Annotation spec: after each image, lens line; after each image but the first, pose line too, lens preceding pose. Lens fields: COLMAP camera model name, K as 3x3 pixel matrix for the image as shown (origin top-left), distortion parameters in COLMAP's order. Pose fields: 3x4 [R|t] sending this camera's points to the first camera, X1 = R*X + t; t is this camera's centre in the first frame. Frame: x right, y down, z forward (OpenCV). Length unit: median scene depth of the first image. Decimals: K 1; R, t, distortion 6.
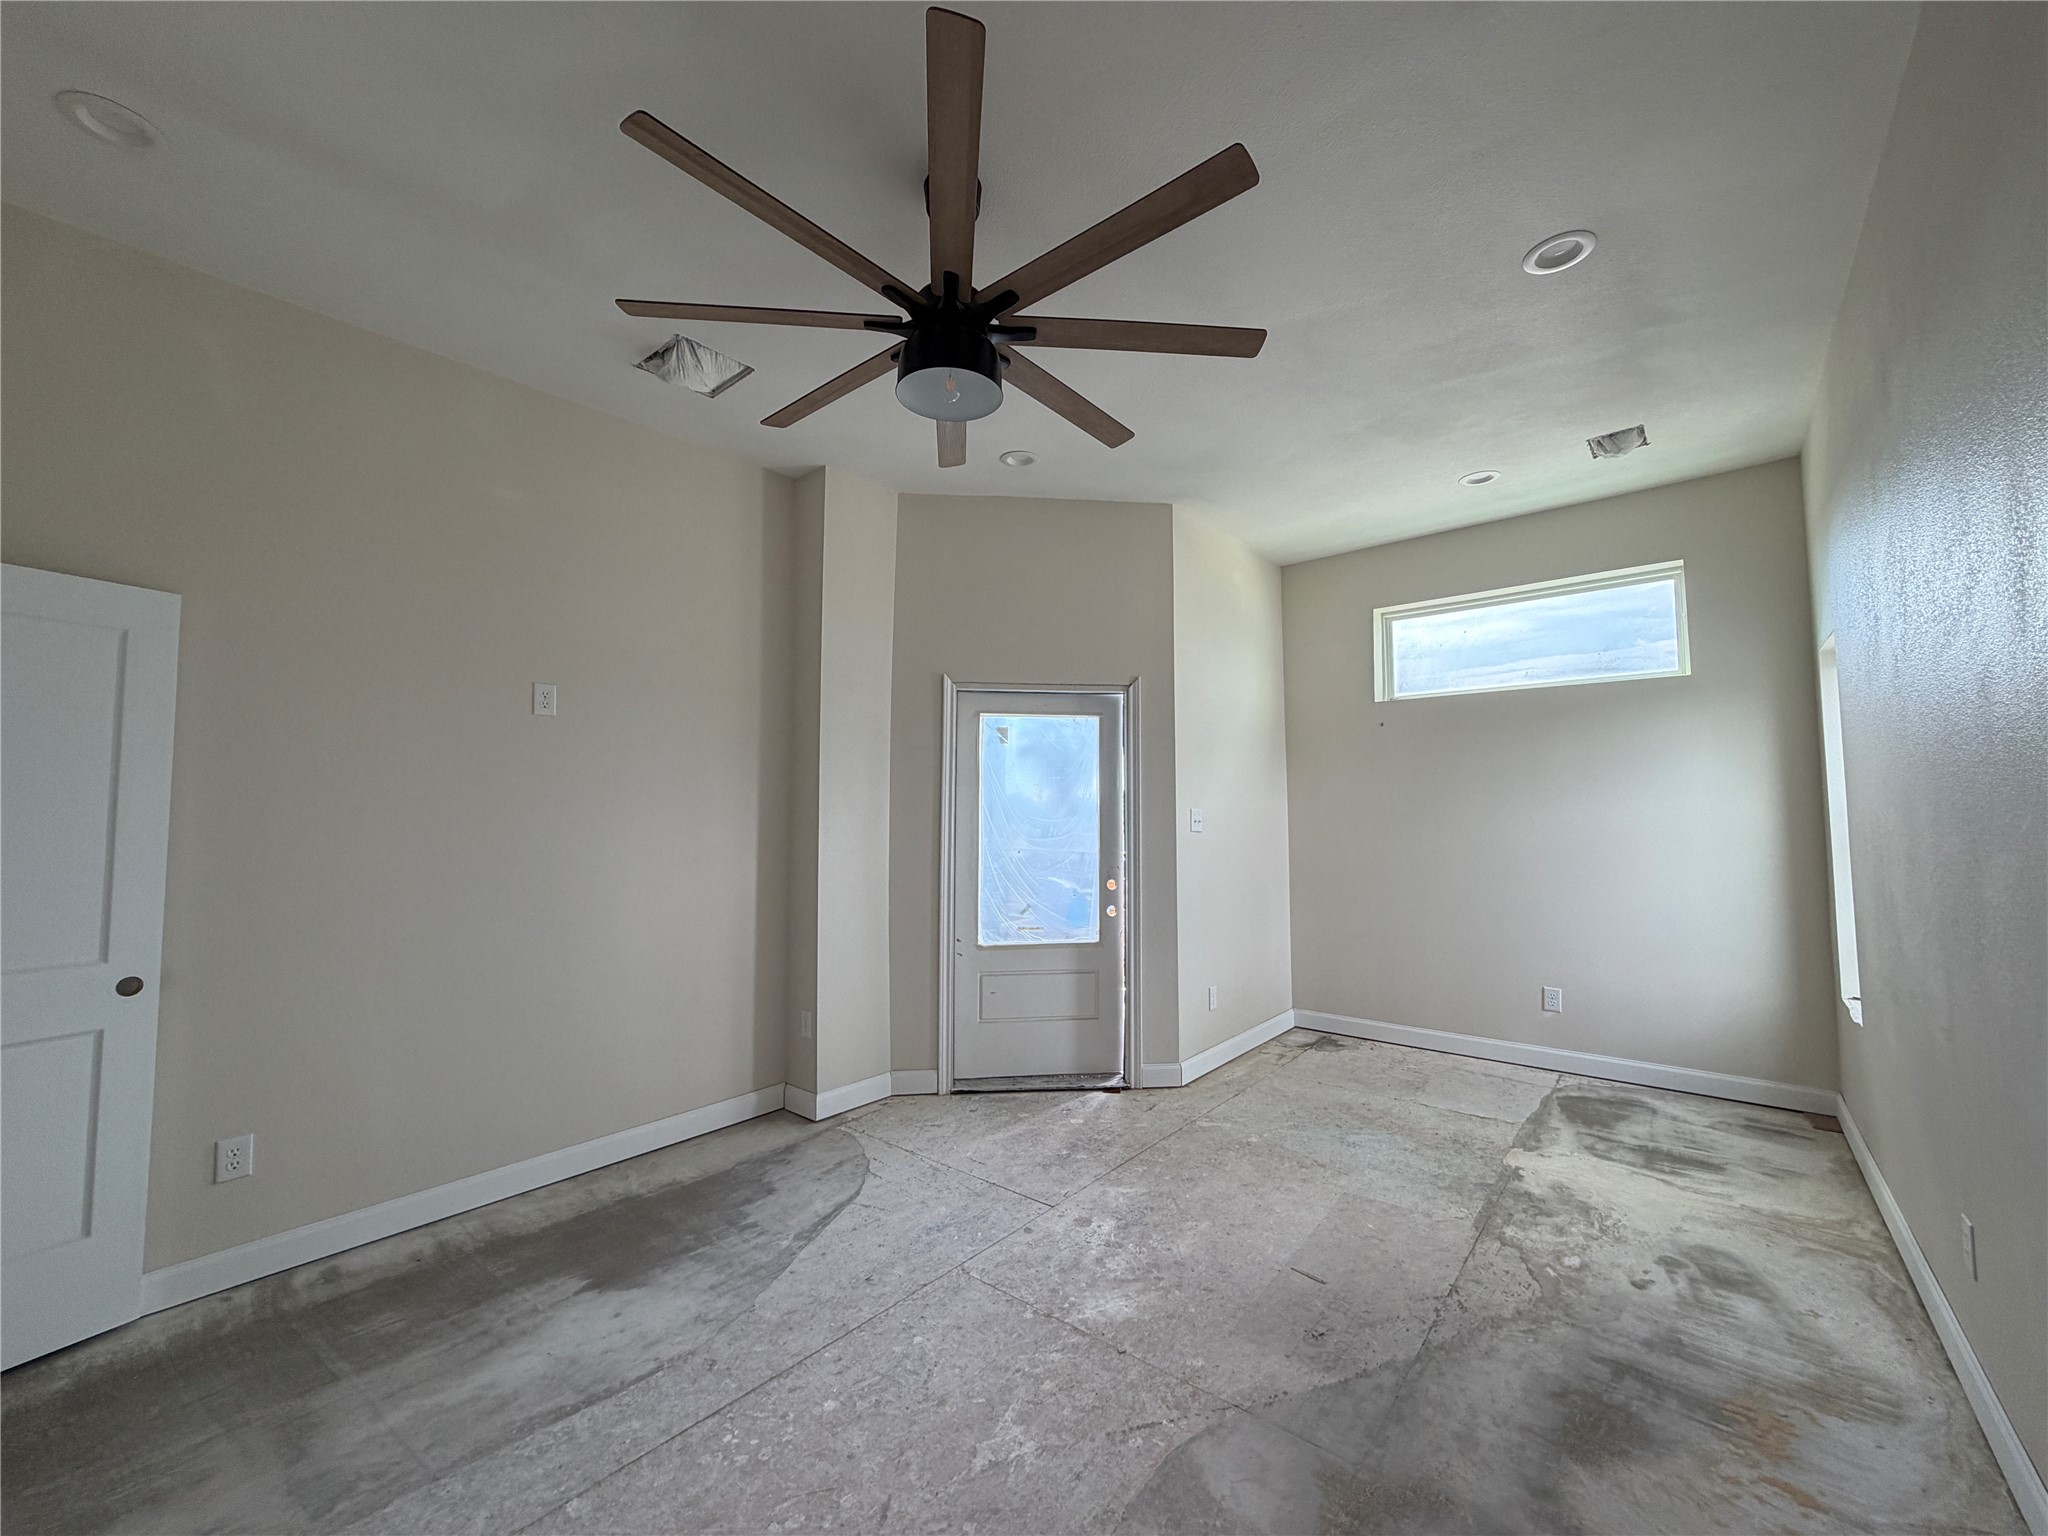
lens RADIAL K [[816.4, 0, 1015.6], [0, 816.4, 767.1], [0, 0, 1]] dist [0.000657, 0.000671]
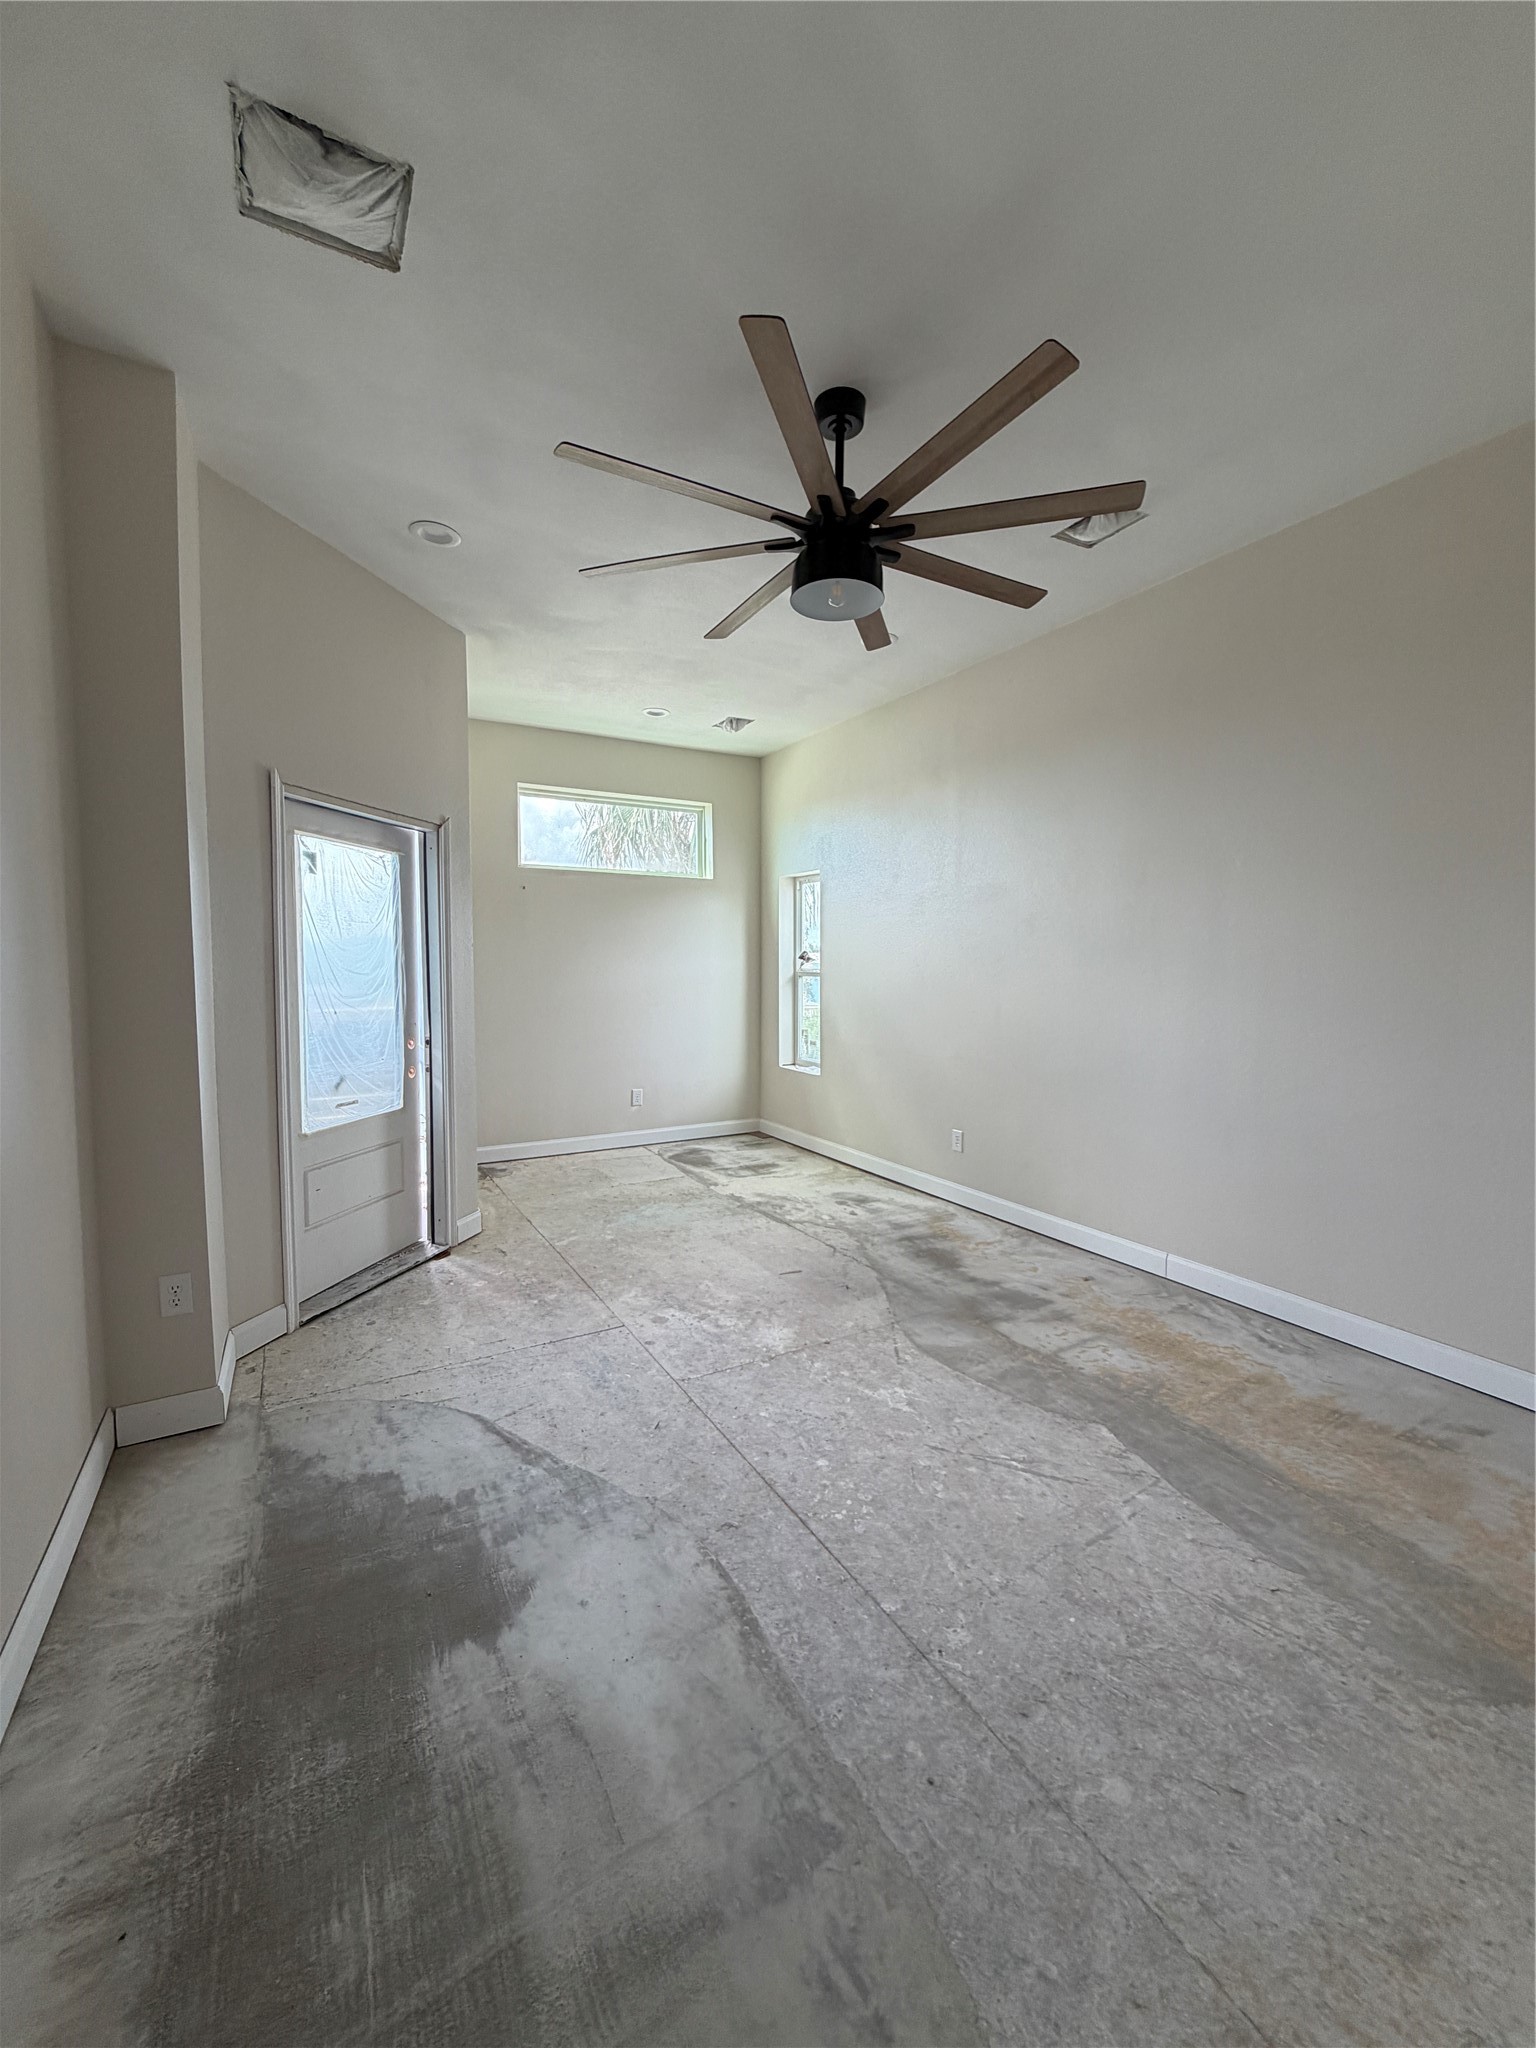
lens RADIAL K [[816.4, 0, 771.7], [0, 816.4, 1014.7], [0, 0, 1]] dist [0.000657, 0.000671]
pose [[0.340577, -0.052800, 0.938733, -0.936611], [-0.056672, 0.995454, 0.076551, 0.031074], [-0.938507, -0.079271, 0.336036, 0.505505]]
